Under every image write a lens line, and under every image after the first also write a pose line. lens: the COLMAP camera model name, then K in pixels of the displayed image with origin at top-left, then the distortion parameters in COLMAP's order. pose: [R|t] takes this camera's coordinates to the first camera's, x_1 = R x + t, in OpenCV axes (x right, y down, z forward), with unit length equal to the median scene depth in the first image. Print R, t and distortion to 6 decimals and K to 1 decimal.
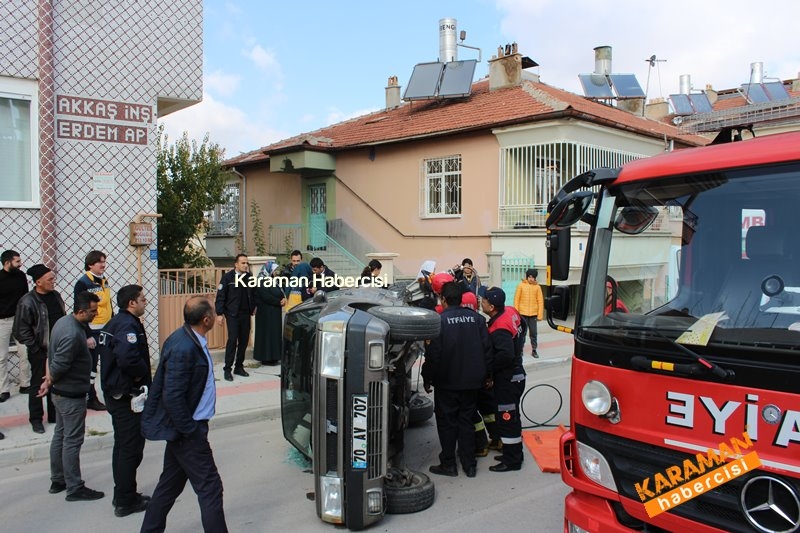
lens RADIAL K [[675.4, 0, 396.8], [0, 675.4, 274.4], [0, 0, 1]] dist [-0.157834, 0.138075]
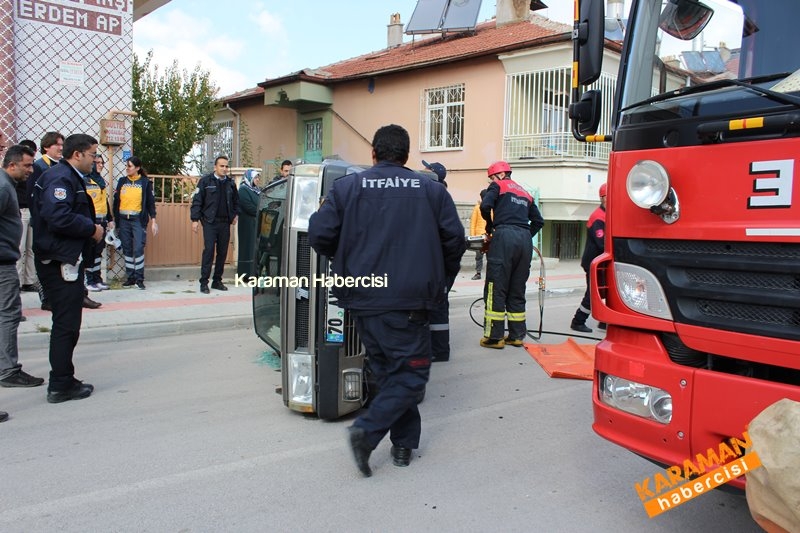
lens RADIAL K [[675.4, 0, 396.0], [0, 675.4, 272.7], [0, 0, 1]] dist [-0.157834, 0.138075]
pose [[0.999689, 0.024942, 0.000710, 0.004947], [-0.024949, 0.998718, 0.044036, 0.048502], [0.000389, -0.044040, 0.999030, 0.050639]]
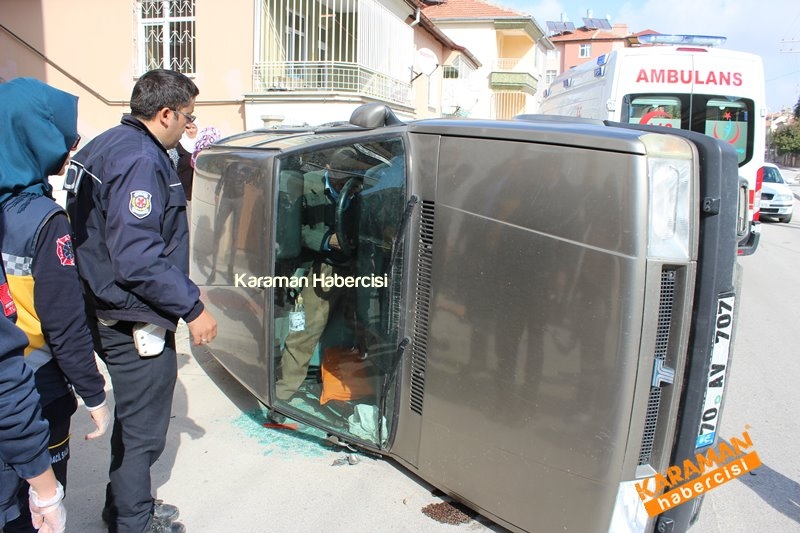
lens RADIAL K [[675.4, 0, 391.7], [0, 675.4, 269.0], [0, 0, 1]] dist [-0.157834, 0.138075]
pose [[0.840241, -0.078141, 0.536553, -0.141471], [0.002542, 0.990118, 0.140215, 0.028448], [-0.542207, -0.116451, 0.832136, 0.216726]]
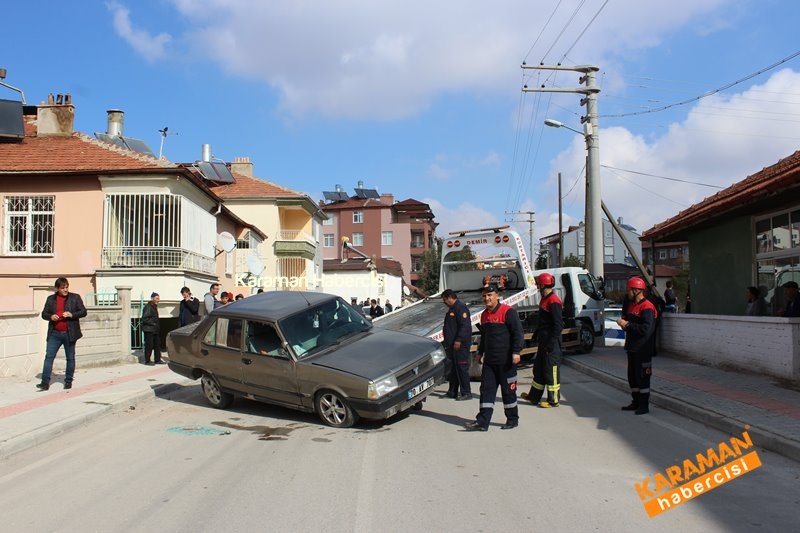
lens RADIAL K [[675.4, 0, 390.1], [0, 675.4, 271.1], [0, 0, 1]] dist [-0.157834, 0.138075]
pose [[0.634455, 0.036356, 0.772104, -0.348412], [0.043249, 0.995659, -0.082421, 0.041804], [-0.771749, 0.085685, 0.630129, -0.019638]]
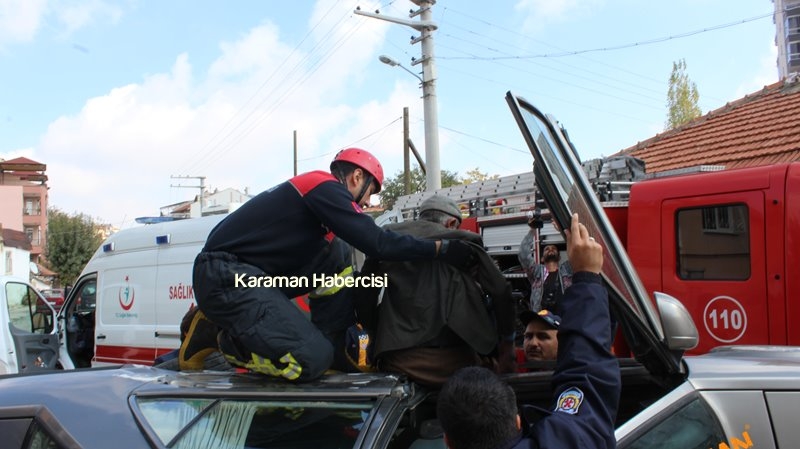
lens RADIAL K [[672.4, 0, 387.2], [0, 672.4, 238.4], [0, 0, 1]] dist [-0.121879, 0.082672]
pose [[0.096146, 0.040008, 0.994563, -0.182212], [0.084108, 0.995292, -0.048168, -0.010862], [-0.991807, 0.088282, 0.092328, 0.413635]]
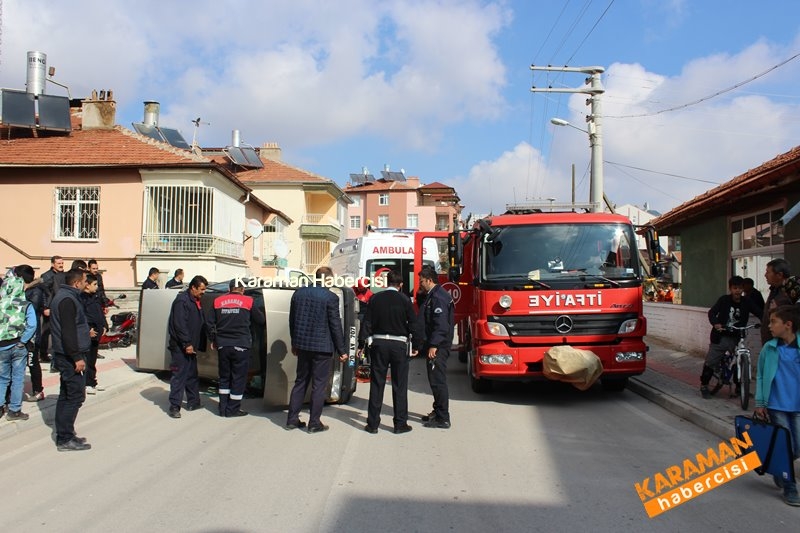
lens RADIAL K [[675.4, 0, 389.5], [0, 675.4, 269.6], [0, 0, 1]] dist [-0.157834, 0.138075]
pose [[0.665715, 0.026200, 0.745746, -0.406754], [0.024607, 0.998069, -0.057031, 0.038181], [-0.745801, 0.056317, 0.663785, -0.101078]]
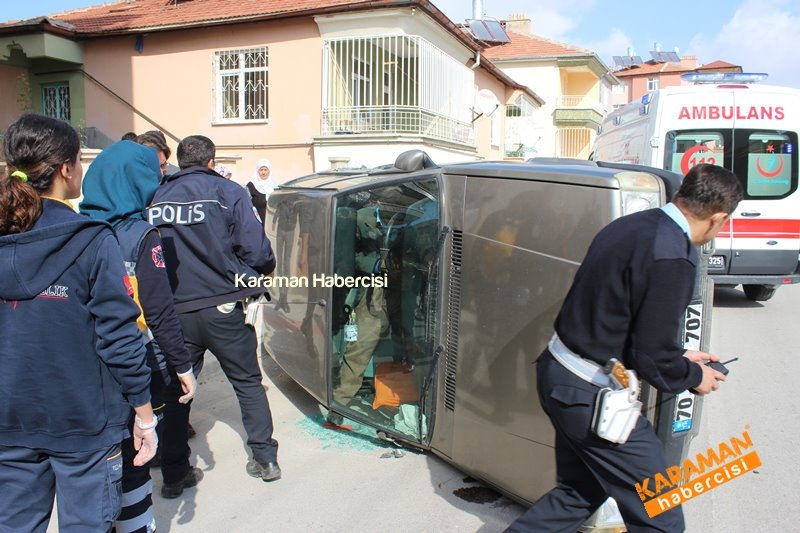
lens RADIAL K [[675.4, 0, 392.9], [0, 675.4, 270.8], [0, 0, 1]] dist [-0.157834, 0.138075]
pose [[0.890606, -0.054708, 0.451474, -0.151746], [0.017116, 0.996067, 0.086936, 0.029384], [-0.454454, -0.069698, 0.888039, 0.181161]]
